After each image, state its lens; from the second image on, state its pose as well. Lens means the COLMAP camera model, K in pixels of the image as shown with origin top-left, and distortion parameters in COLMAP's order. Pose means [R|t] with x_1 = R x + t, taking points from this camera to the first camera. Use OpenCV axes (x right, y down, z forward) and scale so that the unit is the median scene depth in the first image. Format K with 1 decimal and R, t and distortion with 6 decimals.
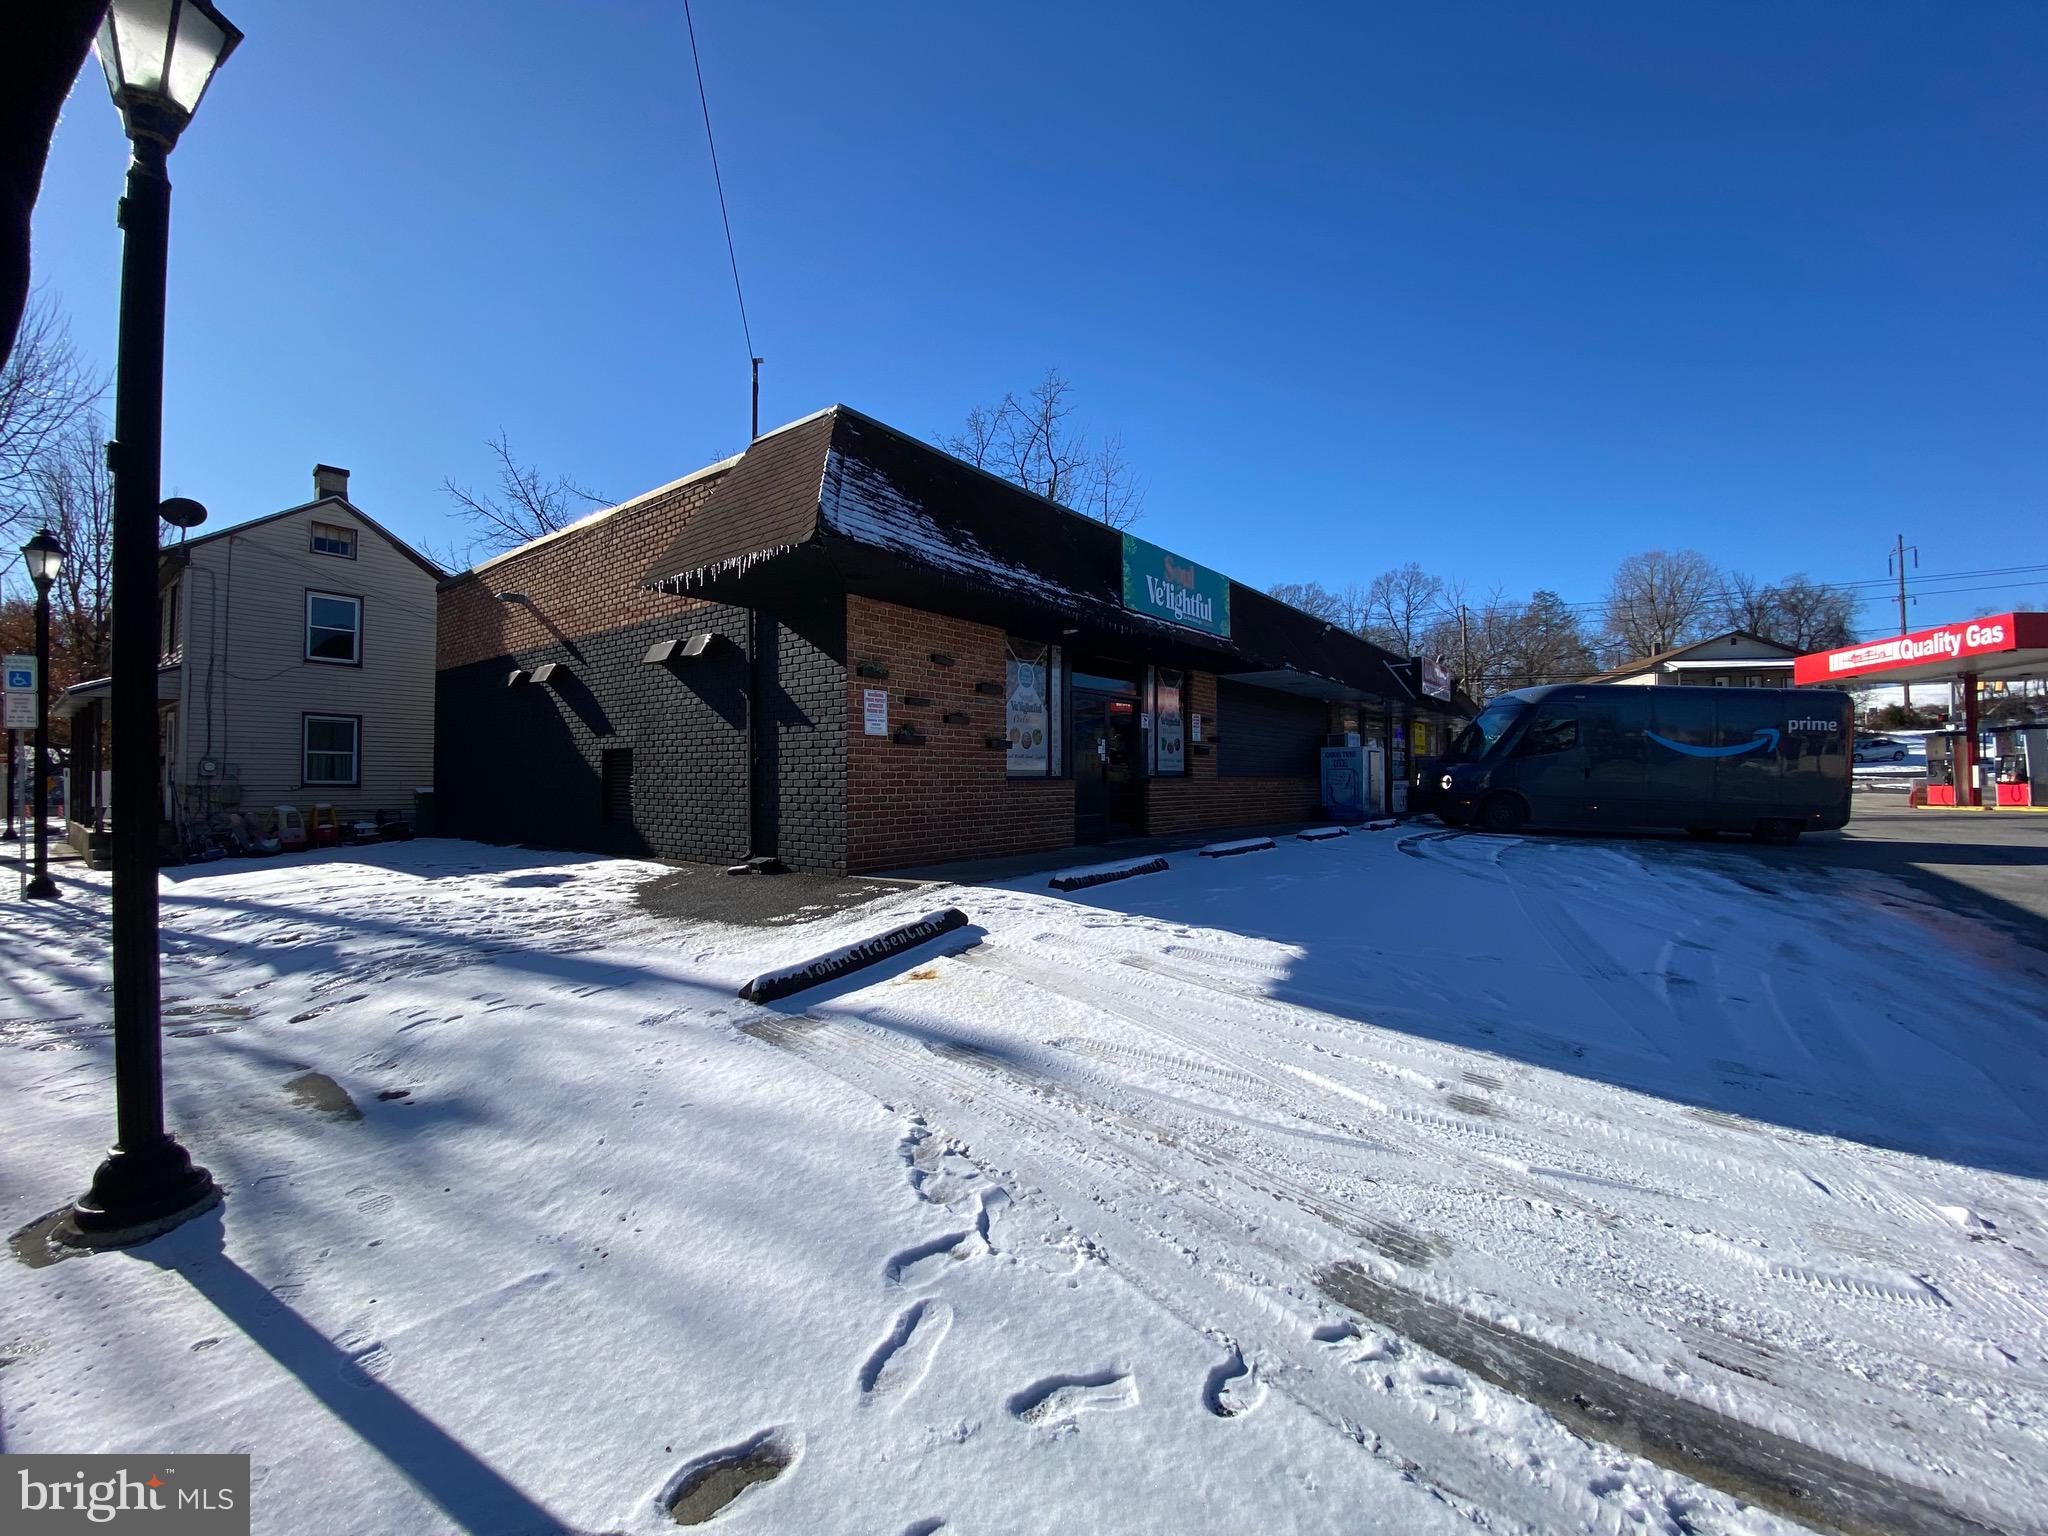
lens RADIAL K [[829.2, 0, 1016.6], [0, 829.2, 774.5], [0, 0, 1]] dist [0.034837, -0.028028]
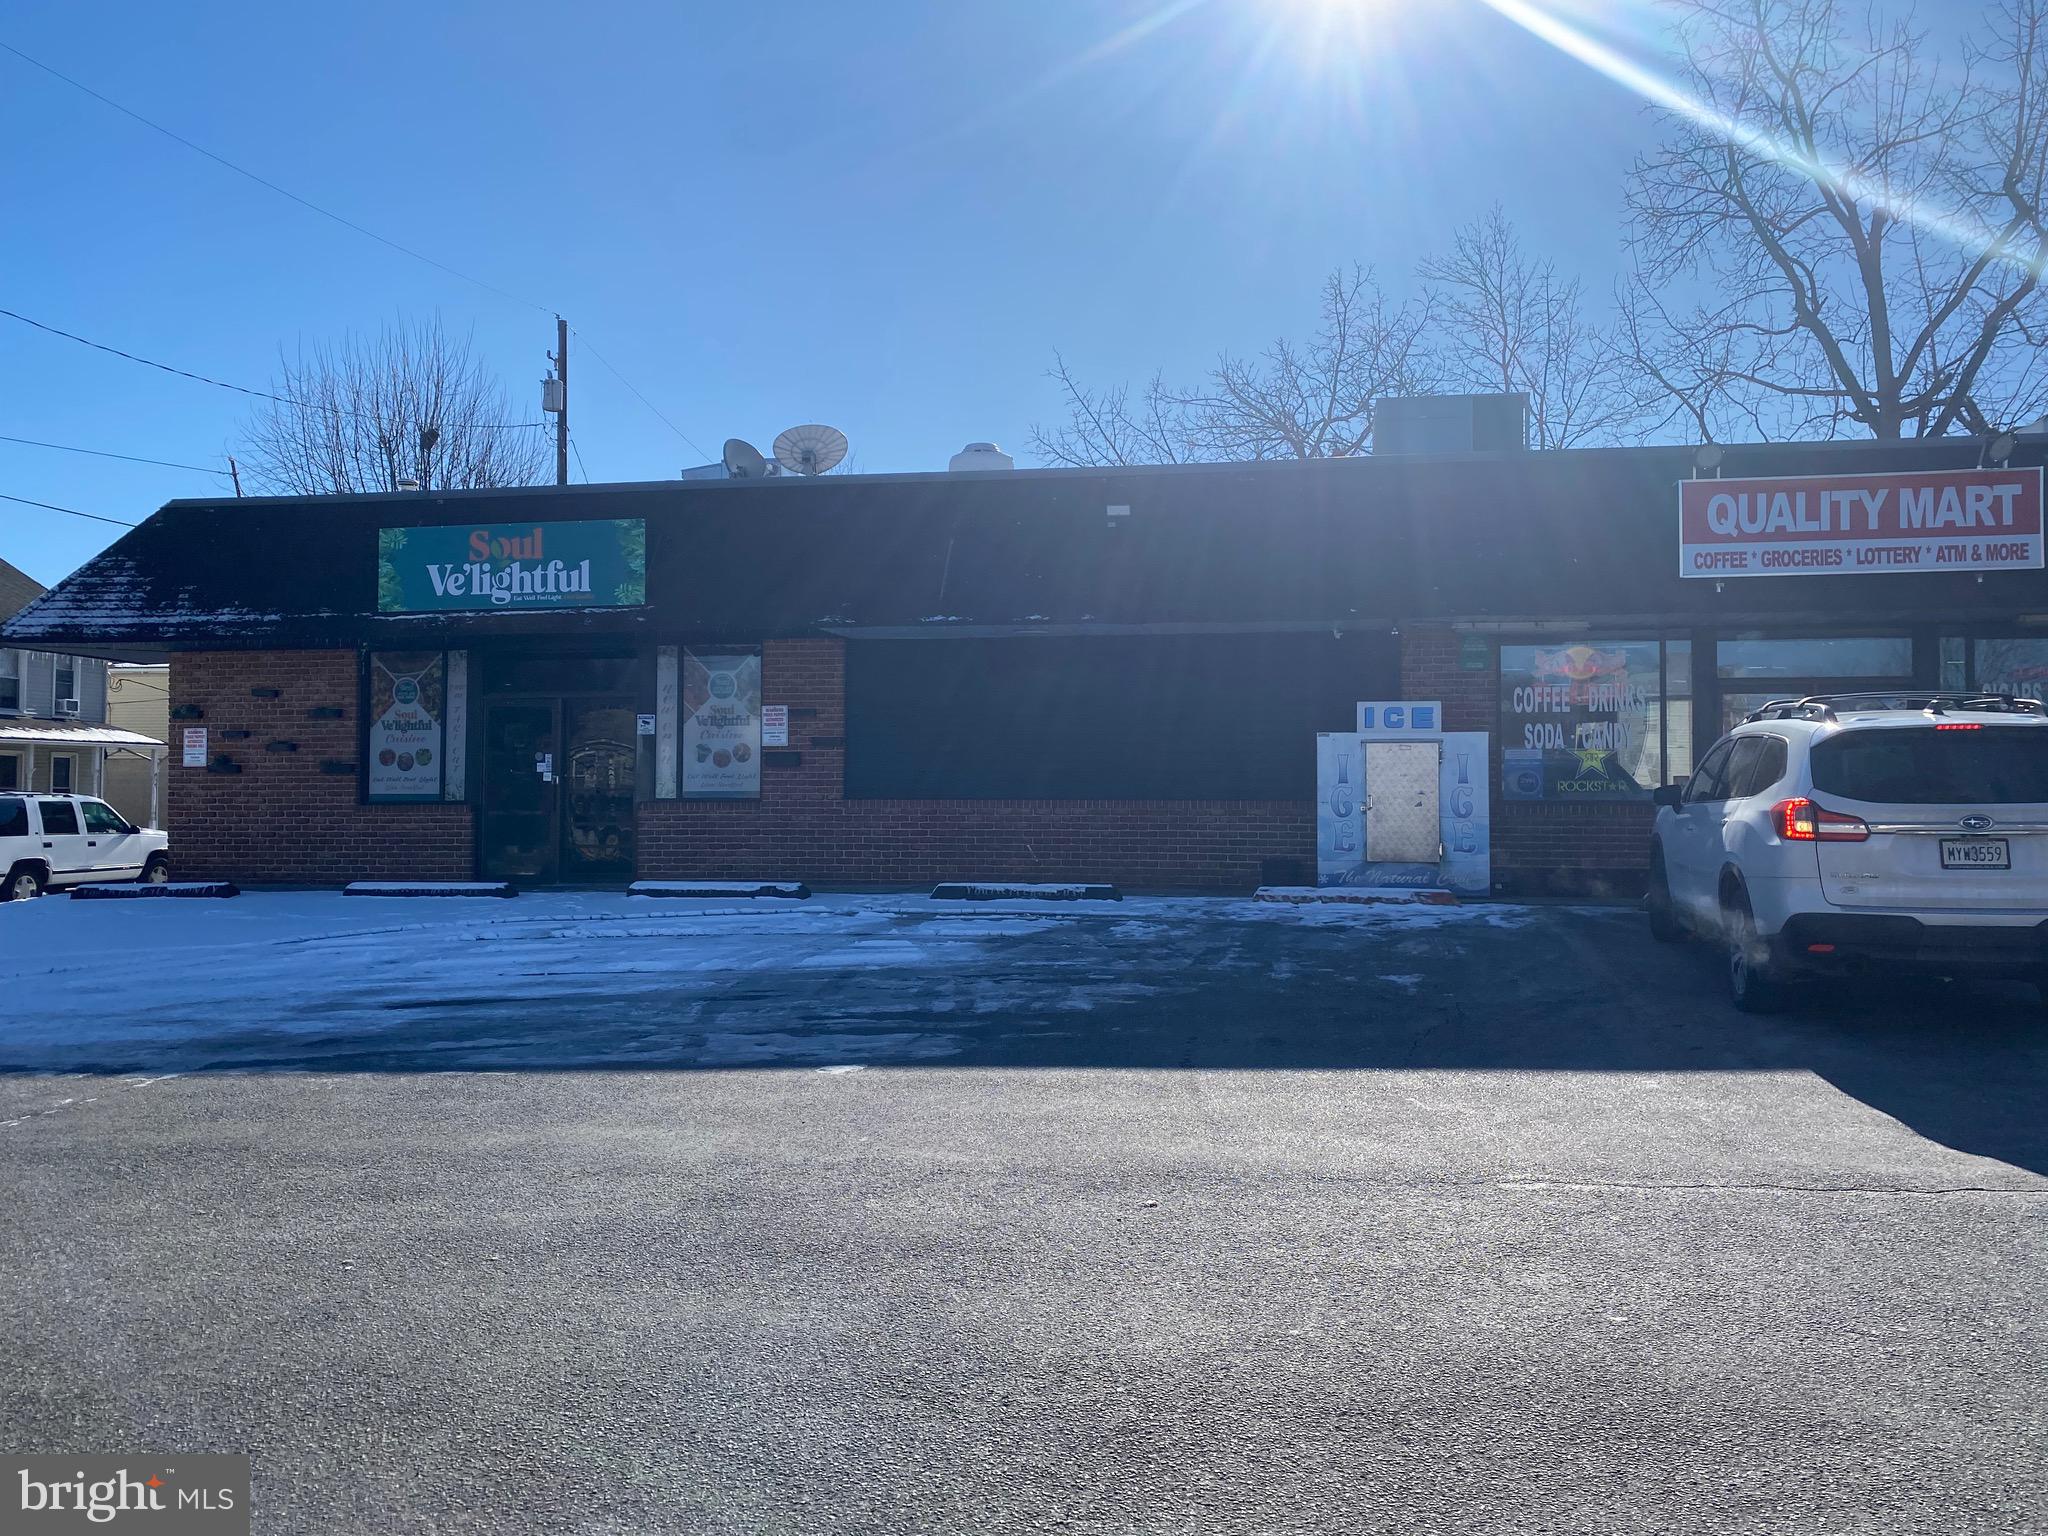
lens RADIAL K [[1561.9, 0, 1016.5], [0, 1561.9, 761.3], [0, 0, 1]] dist [0.051670, -0.042338]
pose [[0.477178, -0.018463, -0.878613, 1.345140], [0.007104, 0.999828, -0.017151, -0.004834], [0.878778, 0.001942, 0.477227, 0.549428]]
